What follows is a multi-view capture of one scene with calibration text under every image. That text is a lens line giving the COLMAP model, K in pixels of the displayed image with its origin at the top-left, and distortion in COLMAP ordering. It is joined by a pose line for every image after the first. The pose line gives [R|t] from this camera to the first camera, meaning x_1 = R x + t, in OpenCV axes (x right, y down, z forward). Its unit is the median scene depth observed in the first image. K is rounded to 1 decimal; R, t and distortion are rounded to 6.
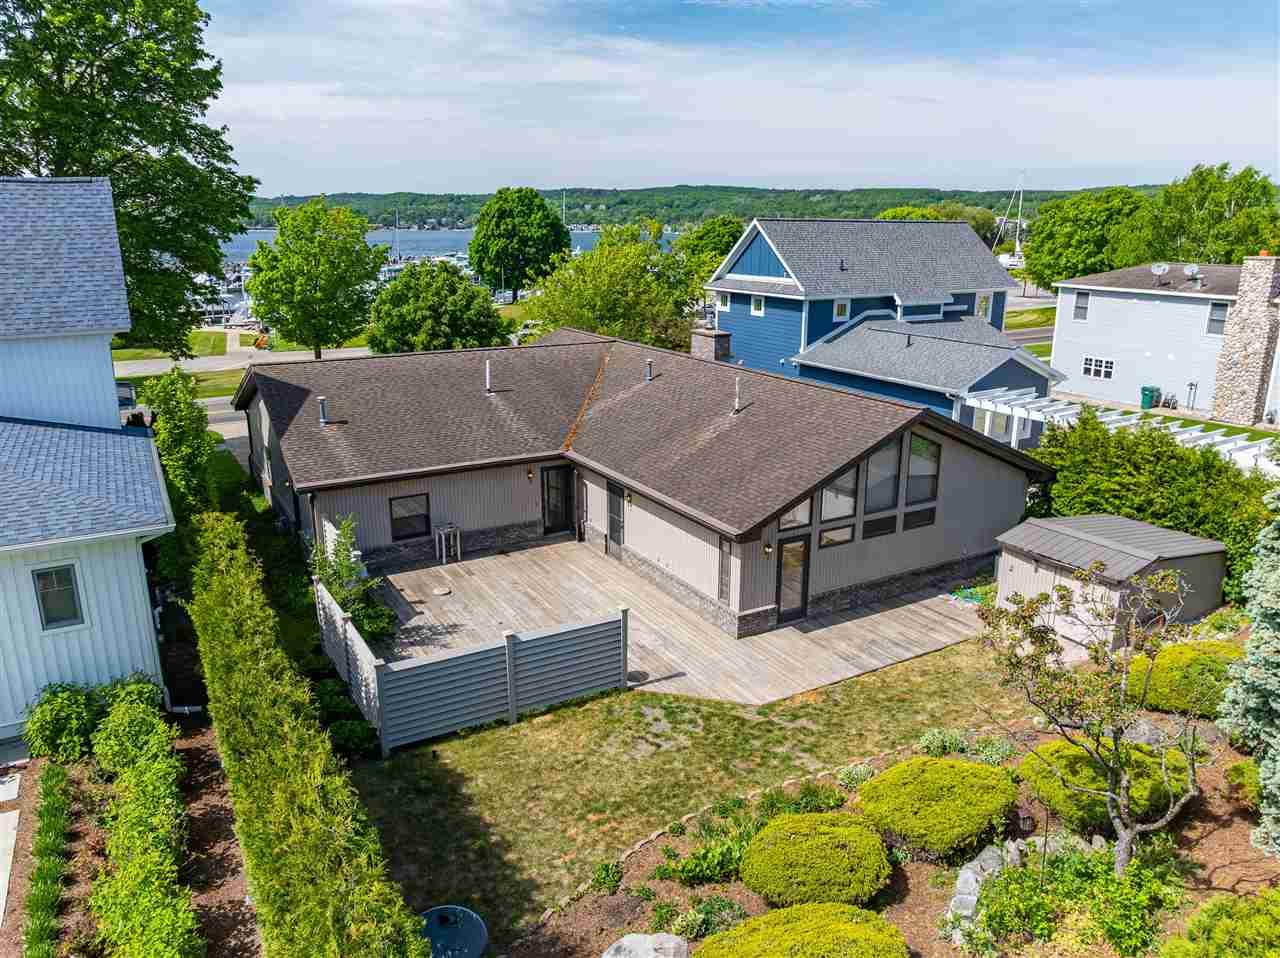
lens RADIAL K [[901.4, 0, 637.5], [0, 901.4, 478.2], [0, 0, 1]] dist [-0.030523, -0.001451]
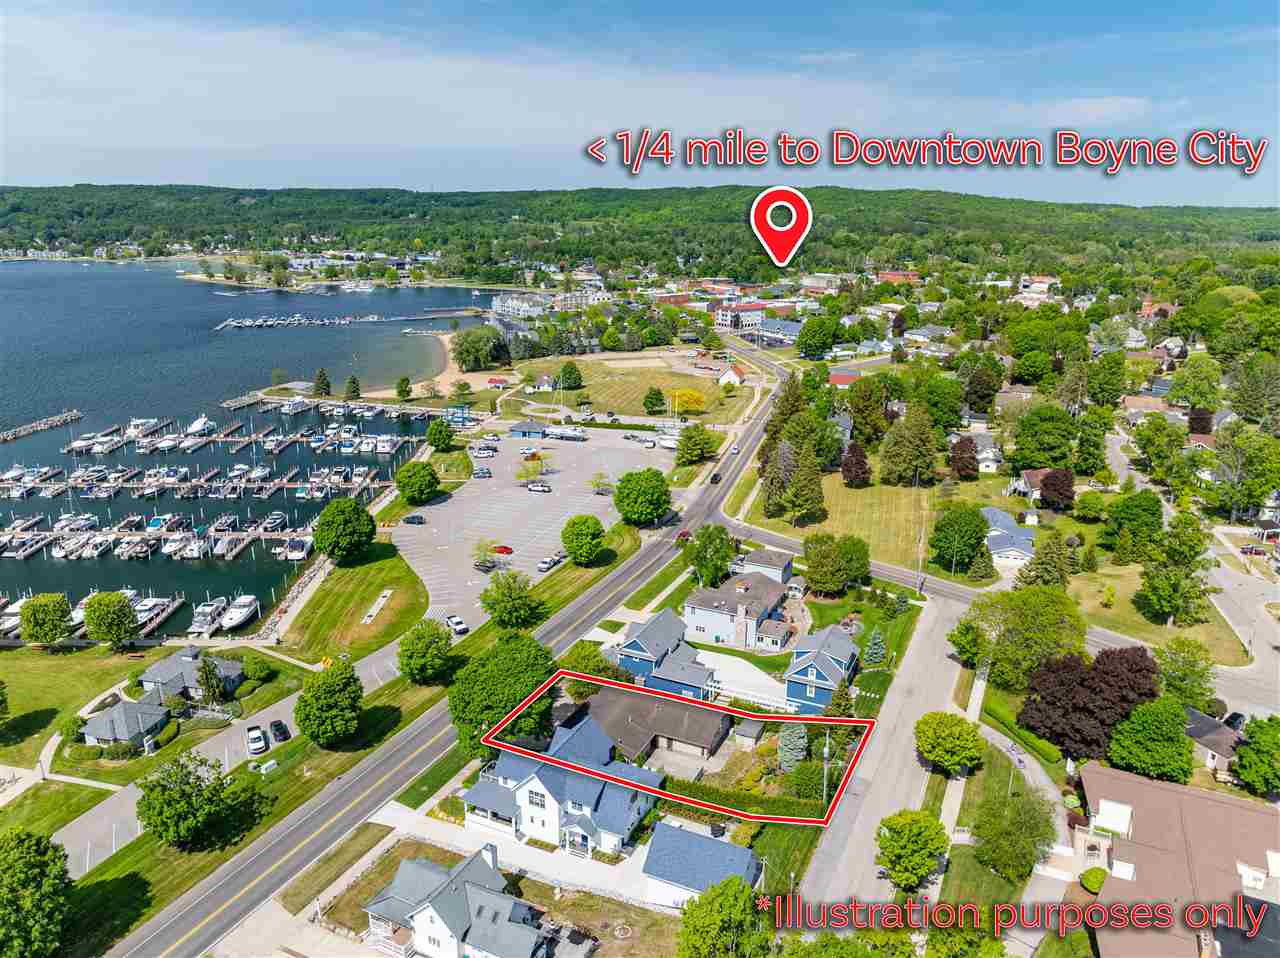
lens RADIAL K [[901.4, 0, 642.1], [0, 901.4, 478.8], [0, 0, 1]] dist [-0.030523, -0.001451]
pose [[0.823324, -0.165595, 0.542878, -1.642996], [0.153905, 0.985792, 0.067288, -1.111428], [-0.546307, 0.028152, 0.837112, -2.001608]]
